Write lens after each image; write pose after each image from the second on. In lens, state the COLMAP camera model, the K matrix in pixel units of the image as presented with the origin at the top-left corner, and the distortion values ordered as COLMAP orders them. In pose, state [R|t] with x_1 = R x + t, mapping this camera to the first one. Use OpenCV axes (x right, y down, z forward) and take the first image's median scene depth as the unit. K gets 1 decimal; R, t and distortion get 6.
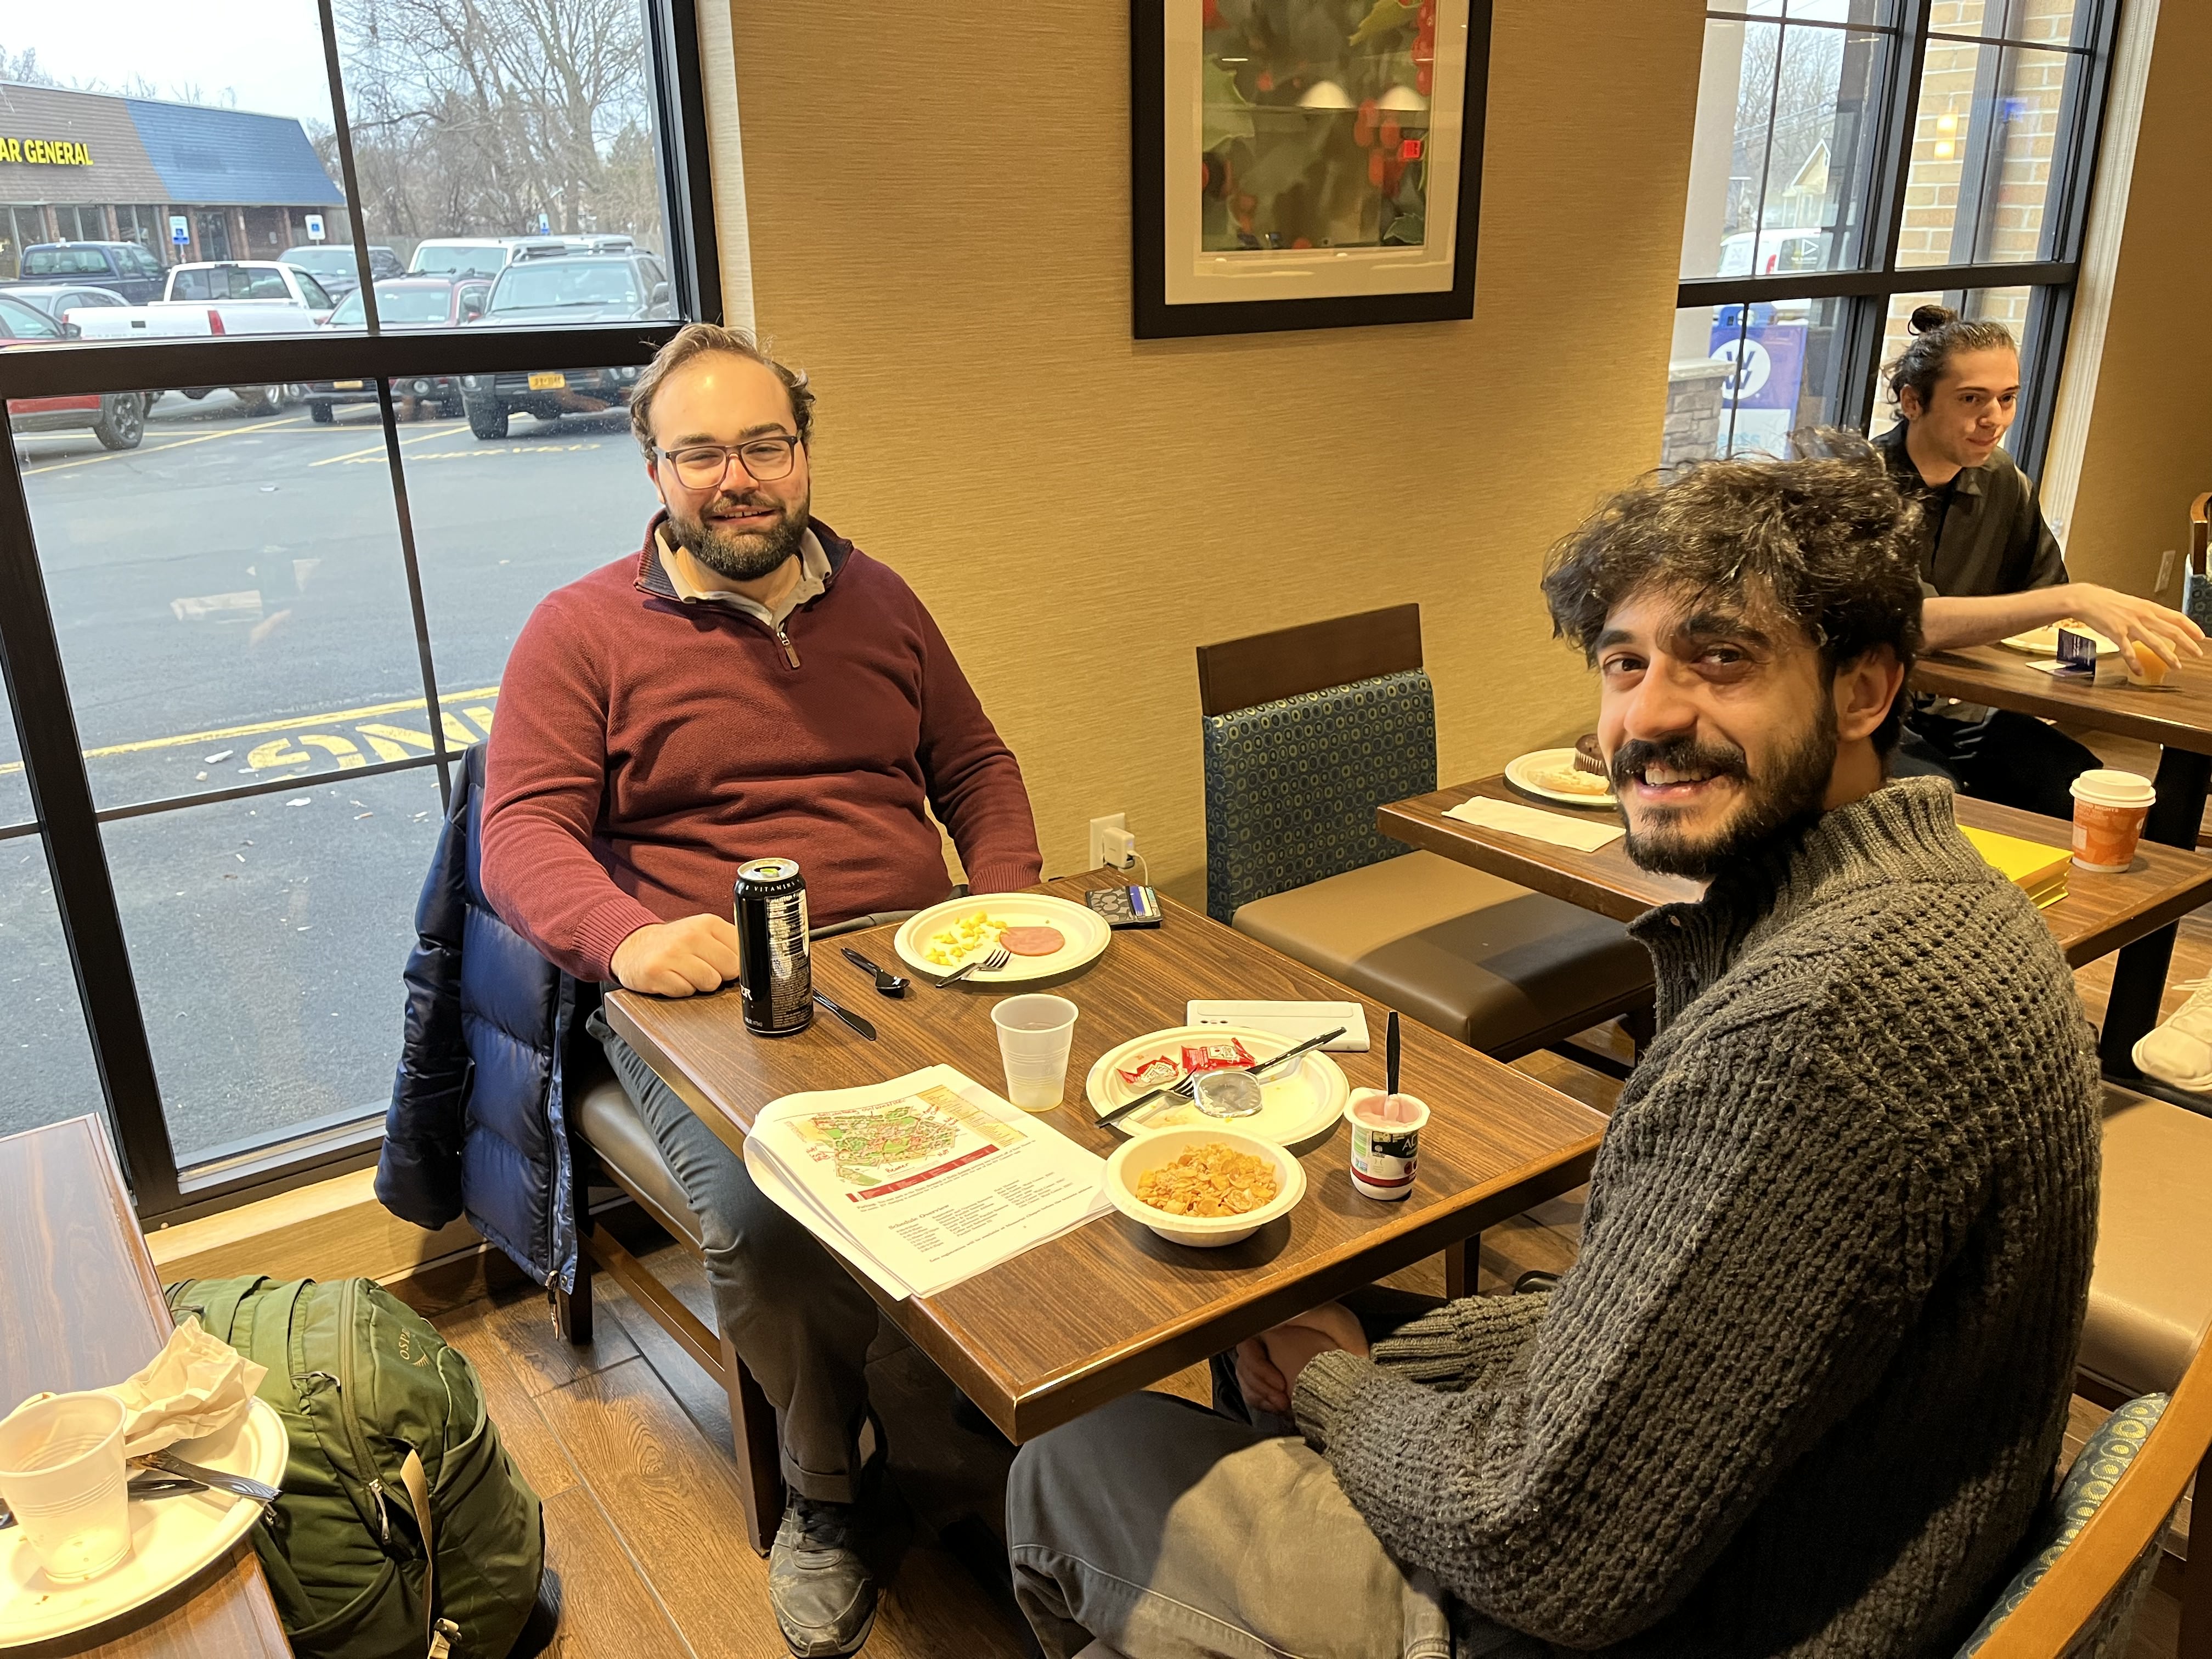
lens RADIAL K [[1675.0, 0, 1119.3], [0, 1675.0, 814.5], [0, 0, 1]] dist [0.067968, -0.089847]
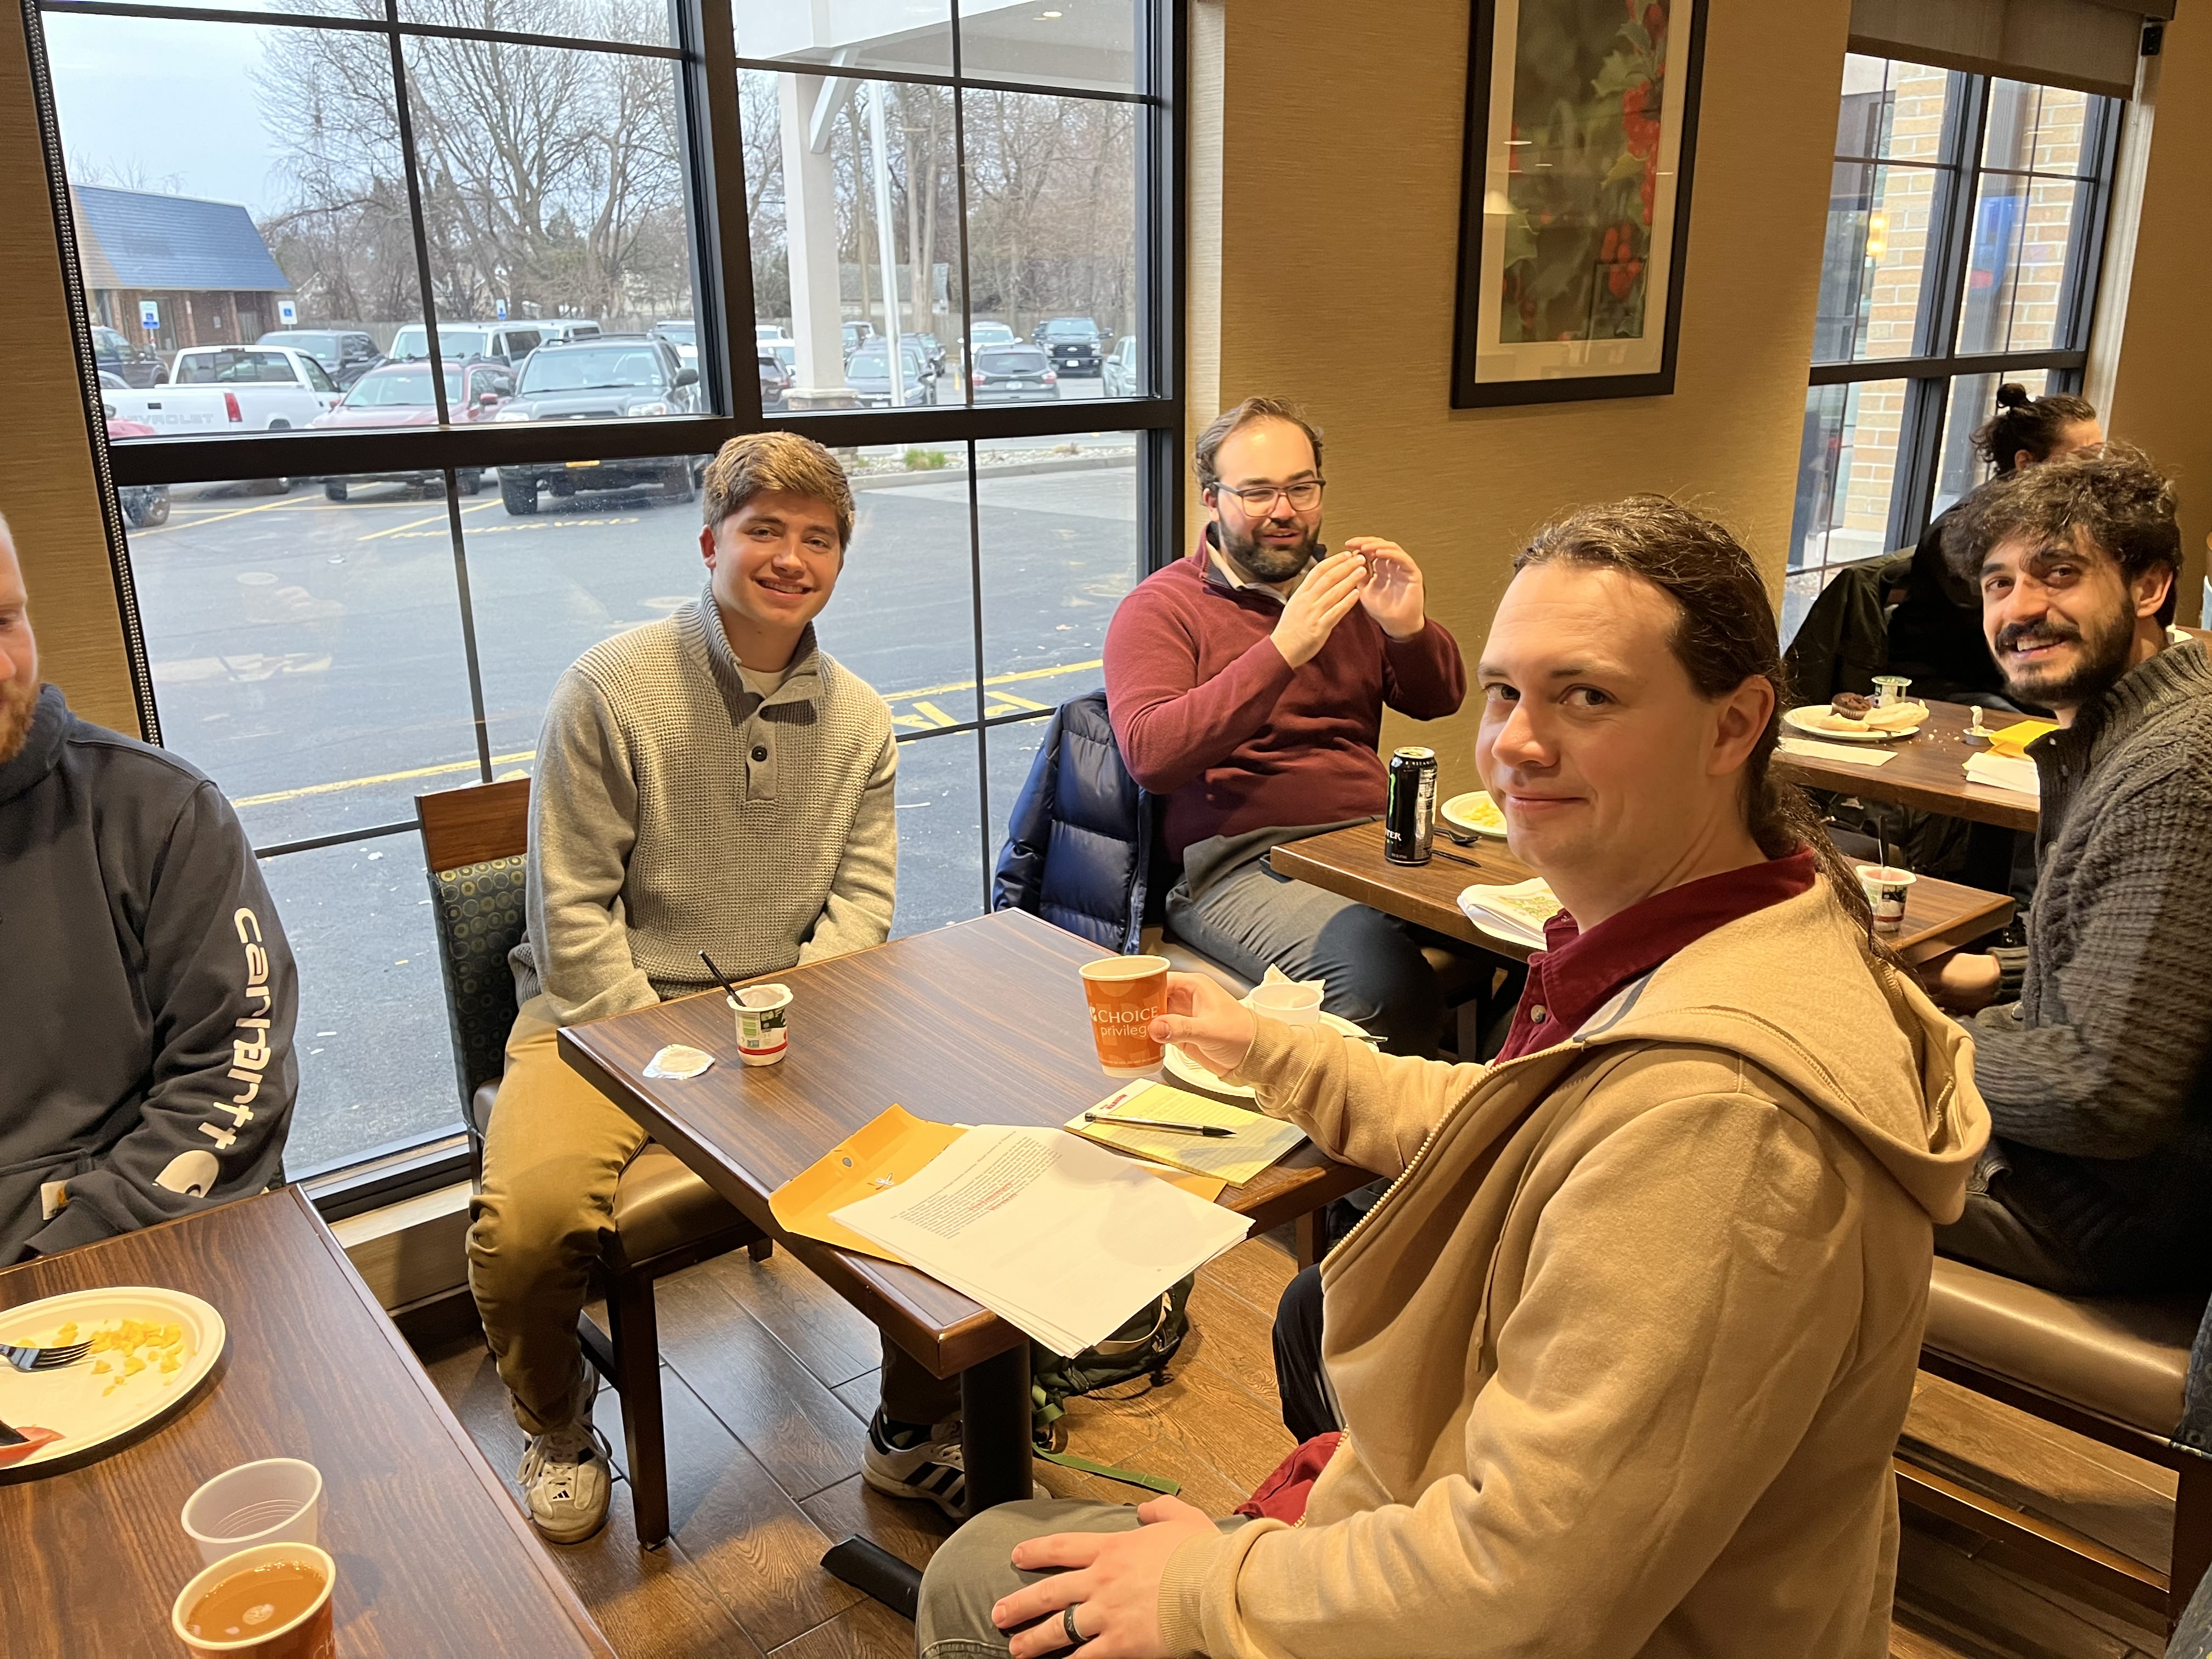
lens RADIAL K [[1675.0, 0, 1119.3], [0, 1675.0, 814.5], [0, 0, 1]] dist [0.067968, -0.089847]
pose [[0.999005, -0.011001, 0.043214, -0.180580], [0.012959, 0.998890, -0.045290, 0.051220], [-0.042668, 0.045805, 0.998039, -0.163585]]
